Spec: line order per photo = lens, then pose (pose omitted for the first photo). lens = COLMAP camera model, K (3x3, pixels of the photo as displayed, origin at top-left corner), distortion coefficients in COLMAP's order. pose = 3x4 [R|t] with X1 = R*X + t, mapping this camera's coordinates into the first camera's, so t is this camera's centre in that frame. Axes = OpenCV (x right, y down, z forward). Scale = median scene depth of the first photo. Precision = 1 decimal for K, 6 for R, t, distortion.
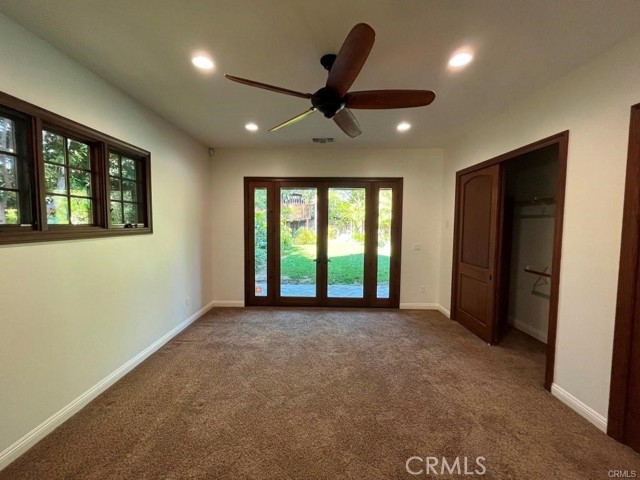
lens RADIAL K [[257.3, 0, 317.9], [0, 257.3, 238.1], [0, 0, 1]] dist [-0.002495, -0.000052]
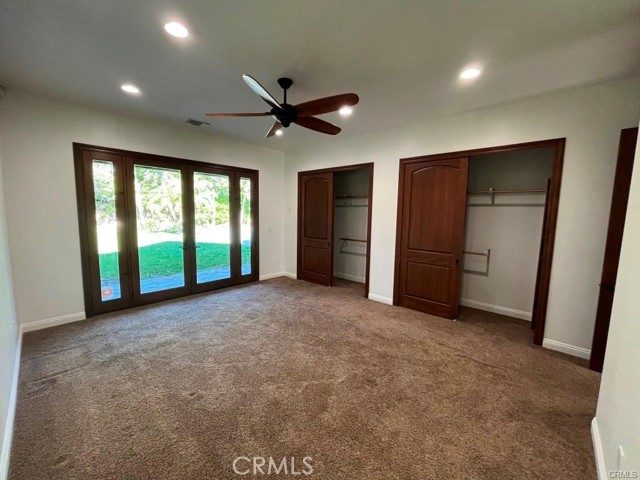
lens RADIAL K [[257.3, 0, 317.9], [0, 257.3, 238.1], [0, 0, 1]] dist [-0.002495, -0.000052]
pose [[0.664417, -0.072741, 0.743814, -0.467032], [0.030653, 0.997067, 0.070127, 0.000403], [-0.746733, -0.023793, 0.664698, 0.002386]]
